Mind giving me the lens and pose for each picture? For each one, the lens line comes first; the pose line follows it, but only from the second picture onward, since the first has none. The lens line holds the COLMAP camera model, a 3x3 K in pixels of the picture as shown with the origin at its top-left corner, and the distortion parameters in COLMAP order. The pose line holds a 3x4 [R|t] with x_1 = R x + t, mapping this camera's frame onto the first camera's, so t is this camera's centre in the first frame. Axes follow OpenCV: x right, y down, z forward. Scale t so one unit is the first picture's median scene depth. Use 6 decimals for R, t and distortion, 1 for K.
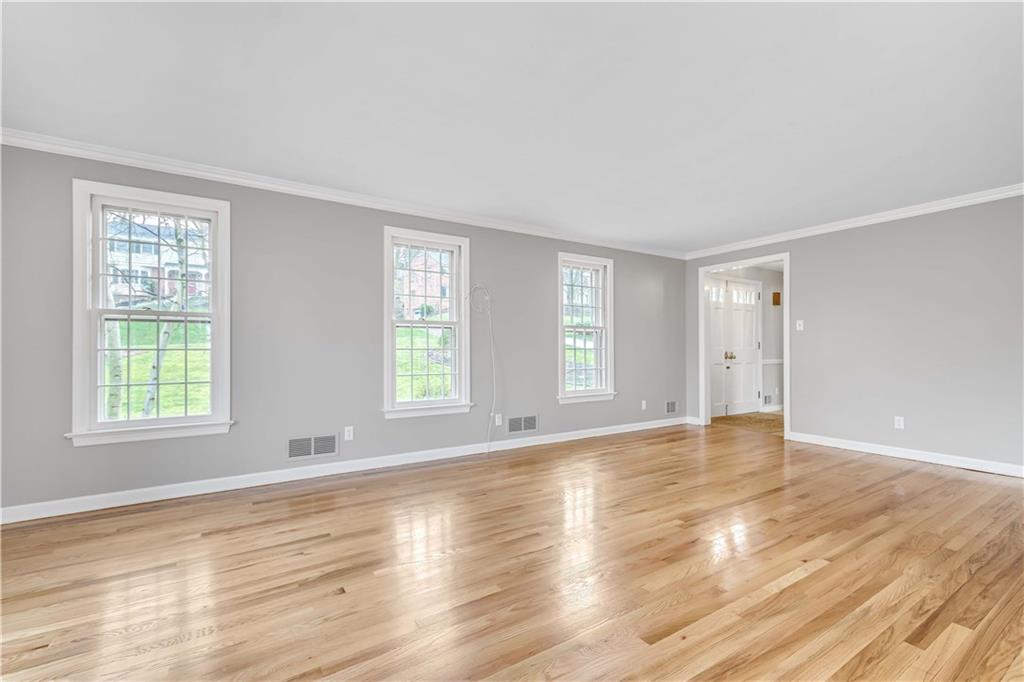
lens RADIAL K [[446.8, 0, 513.3], [0, 446.8, 347.1], [0, 0, 1]] dist [0.001350, 0.000106]
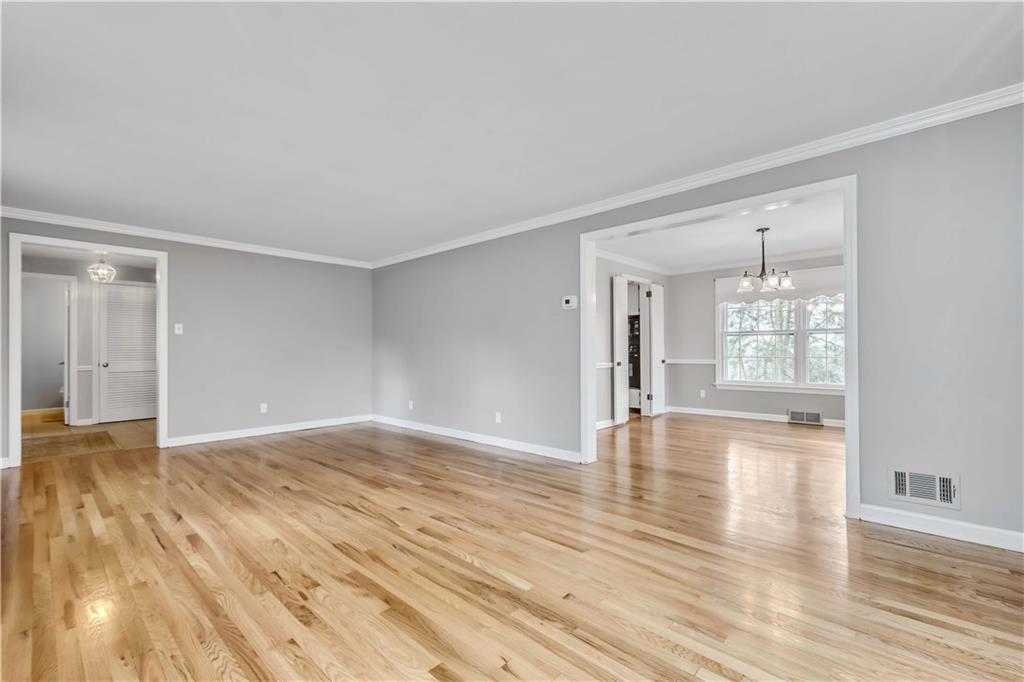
lens RADIAL K [[446.8, 0, 513.3], [0, 446.8, 347.1], [0, 0, 1]] dist [0.001350, 0.000106]
pose [[-0.243447, 0.008117, 0.969880, -0.919233], [0.005963, 0.999959, -0.006872, 0.004733], [-0.969896, 0.004111, -0.243485, 0.951103]]
